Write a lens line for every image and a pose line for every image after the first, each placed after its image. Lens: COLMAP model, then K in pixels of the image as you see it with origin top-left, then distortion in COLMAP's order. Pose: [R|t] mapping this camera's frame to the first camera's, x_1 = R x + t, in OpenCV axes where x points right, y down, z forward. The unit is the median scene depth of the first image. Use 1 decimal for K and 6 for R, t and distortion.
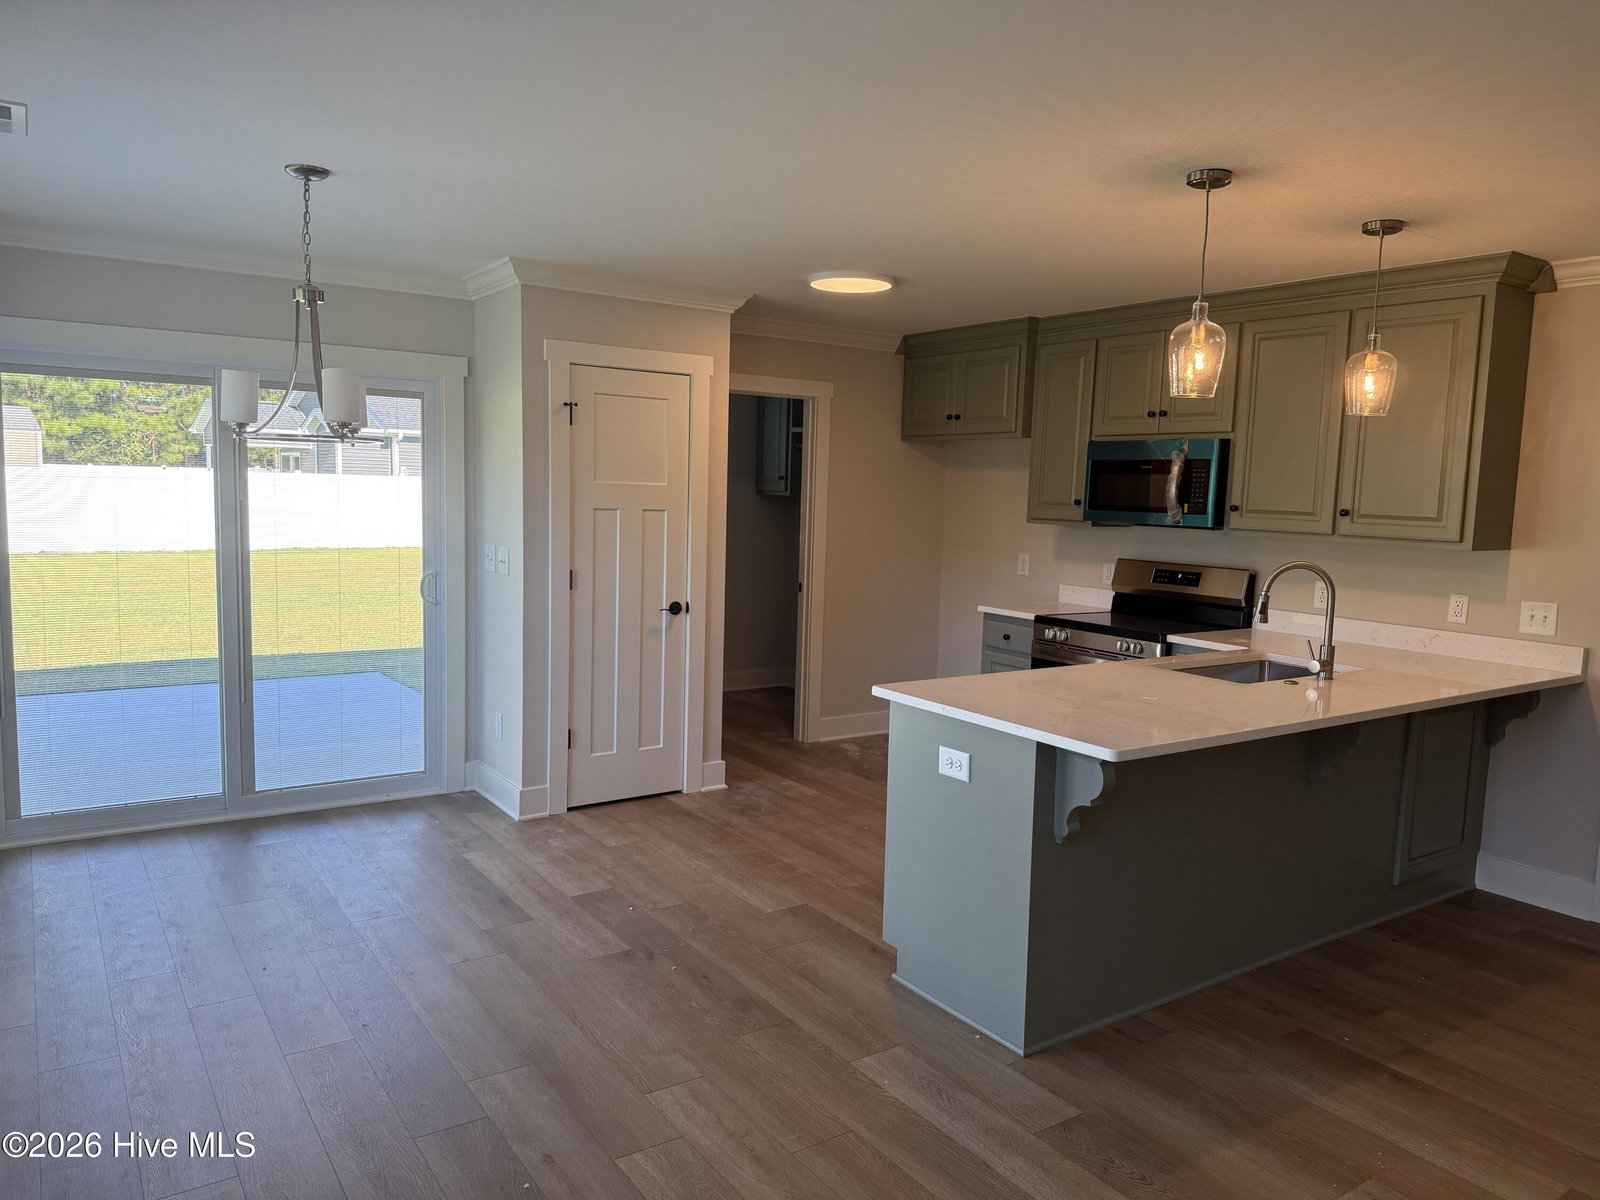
lens RADIAL K [[1109.5, 0, 799.2], [0, 1109.5, 627.0], [0, 0, 1]] dist [0.098950, -0.176210]
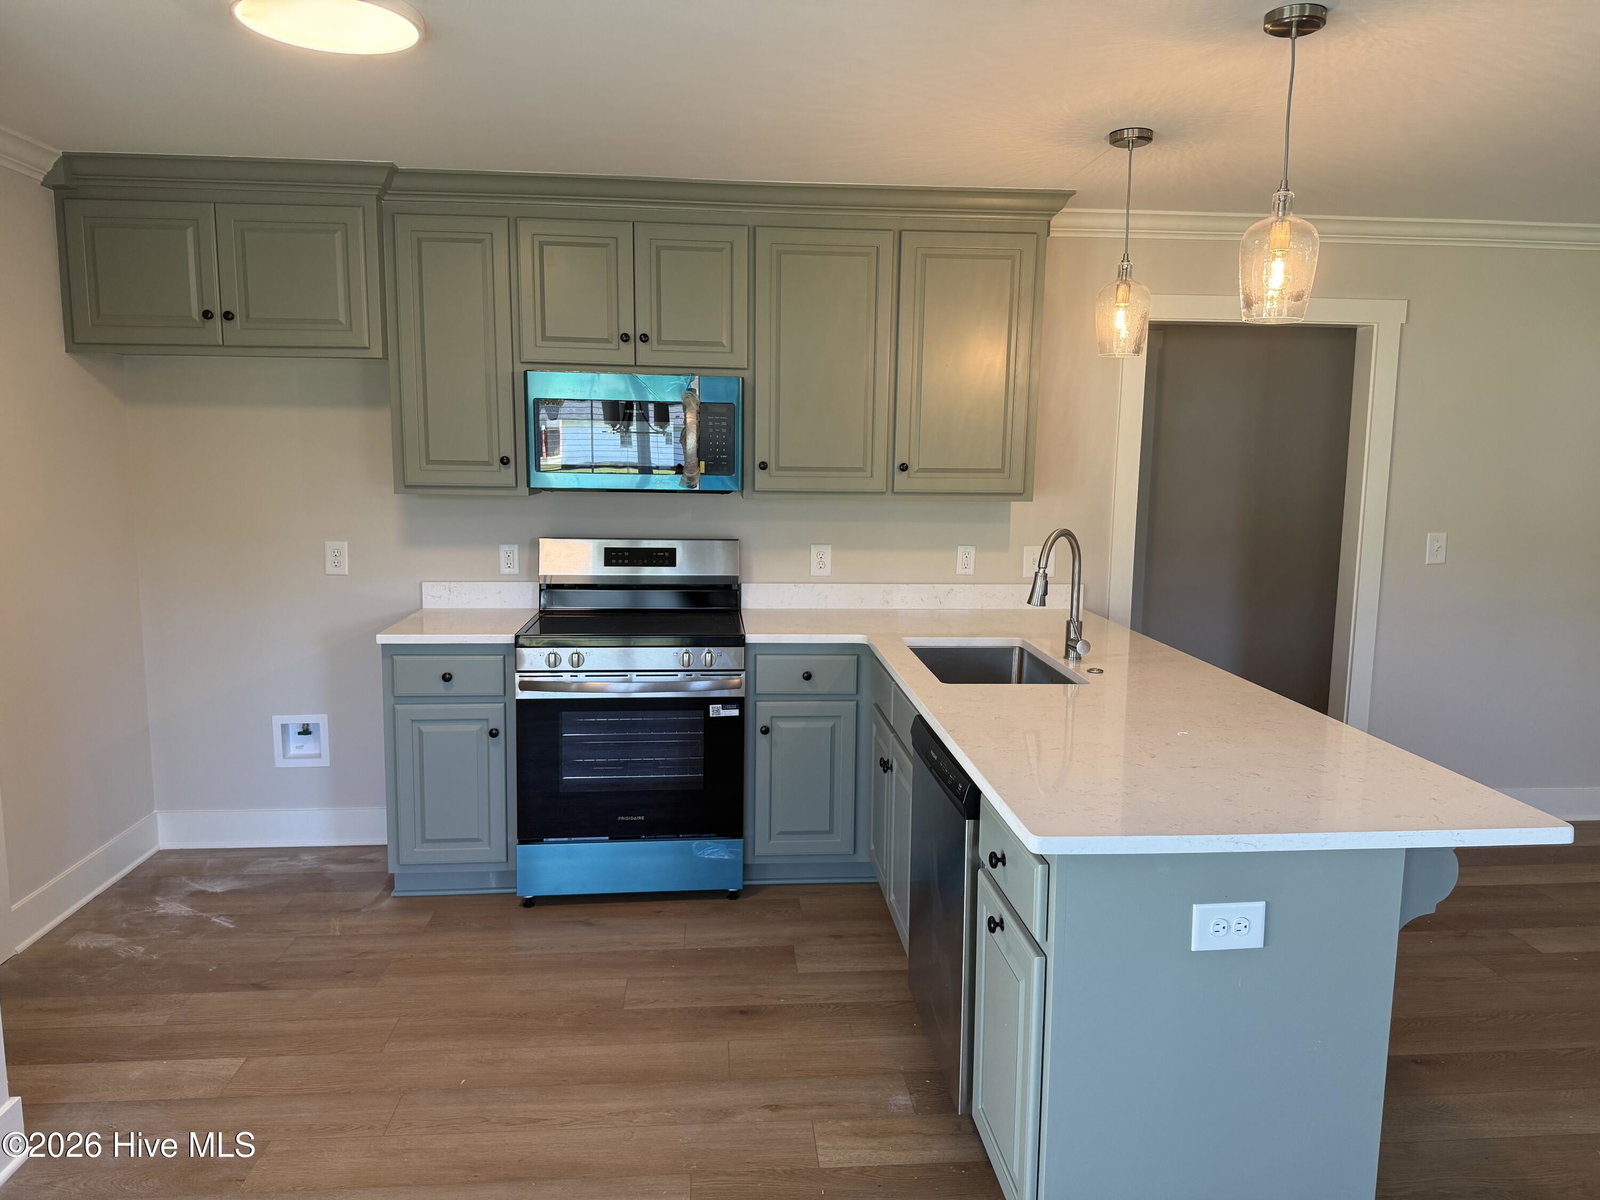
lens RADIAL K [[1116.6, 0, 799.7], [0, 1116.6, 610.1], [0, 0, 1]] dist [0.077004, -0.093743]
pose [[0.487383, -0.149327, 0.860325, -0.303774], [0.113456, 0.987746, 0.107169, -0.086786], [-0.865786, 0.045377, 0.498353, 0.589374]]
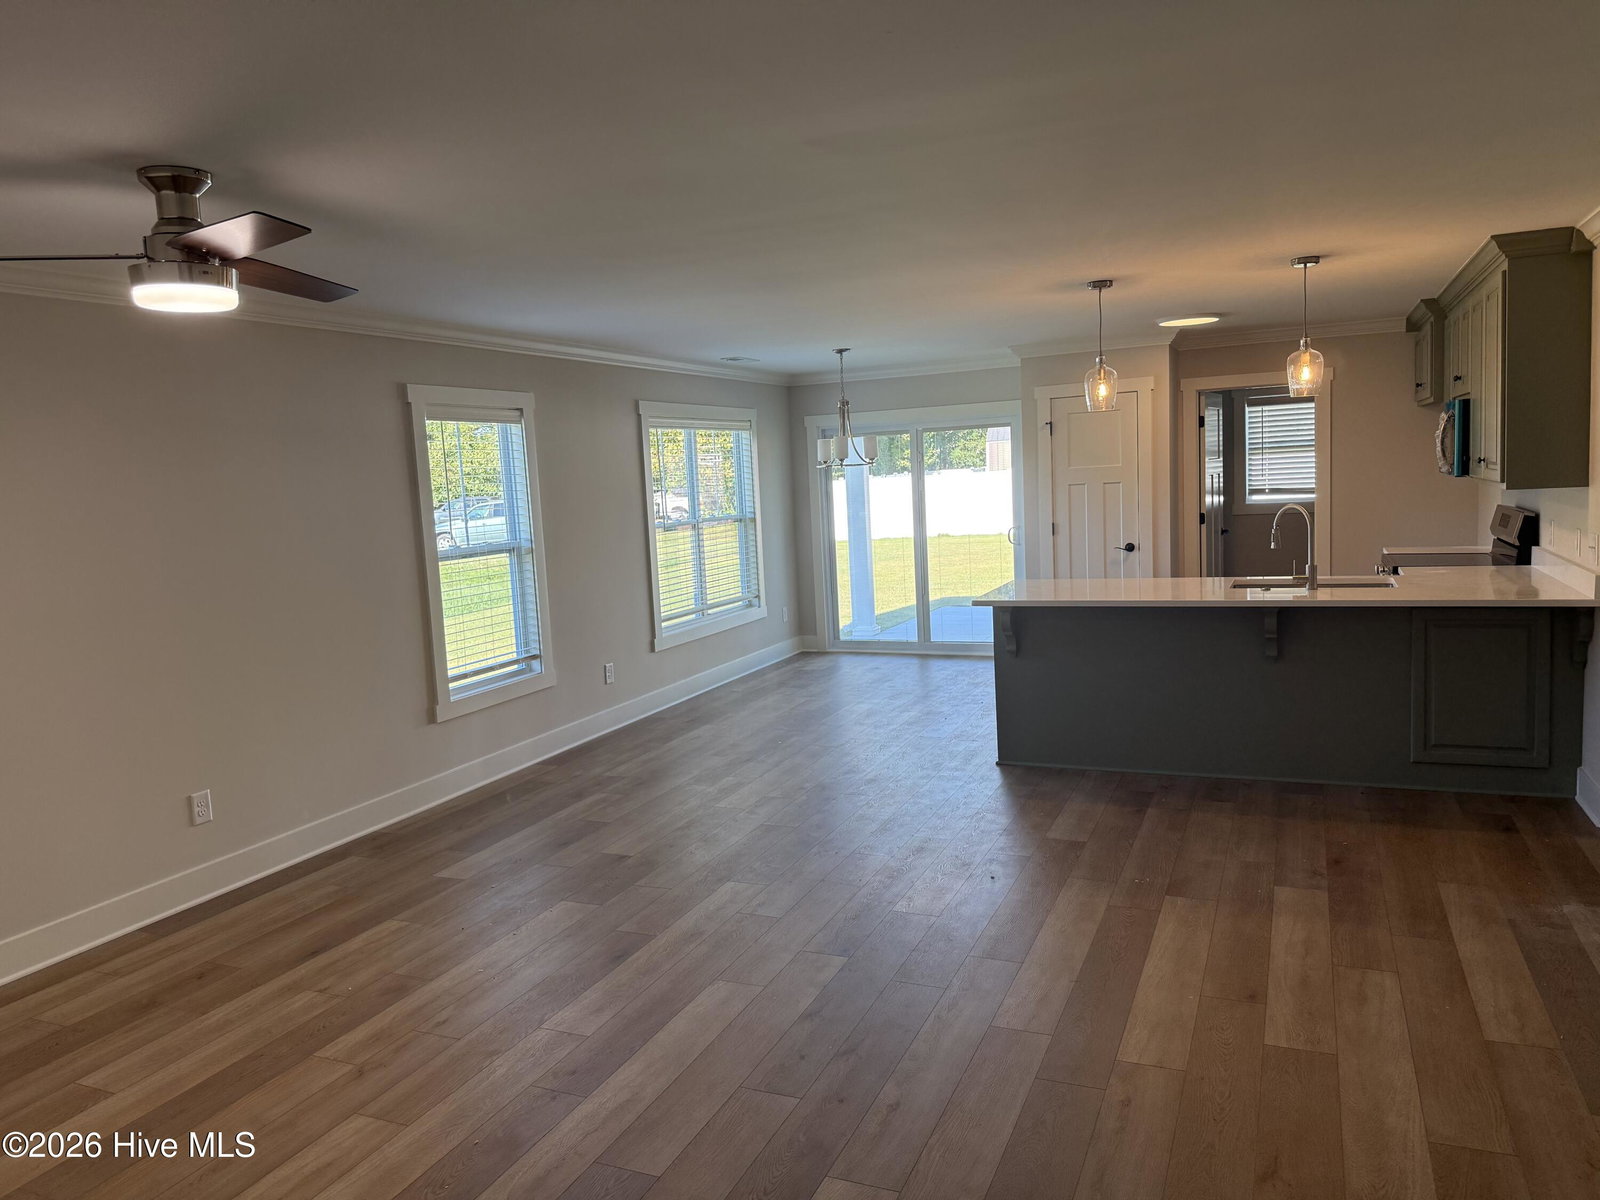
lens RADIAL K [[1124.4, 0, 800.0], [0, 1124.4, 600.0], [0, 0, 1]] dist [0.000919, 0.001724]
pose [[0.525119, 0.040925, -0.850044, 1.047969], [-0.043848, 0.998817, 0.021001, 0.046412], [0.849899, 0.026244, 0.526292, -0.198814]]
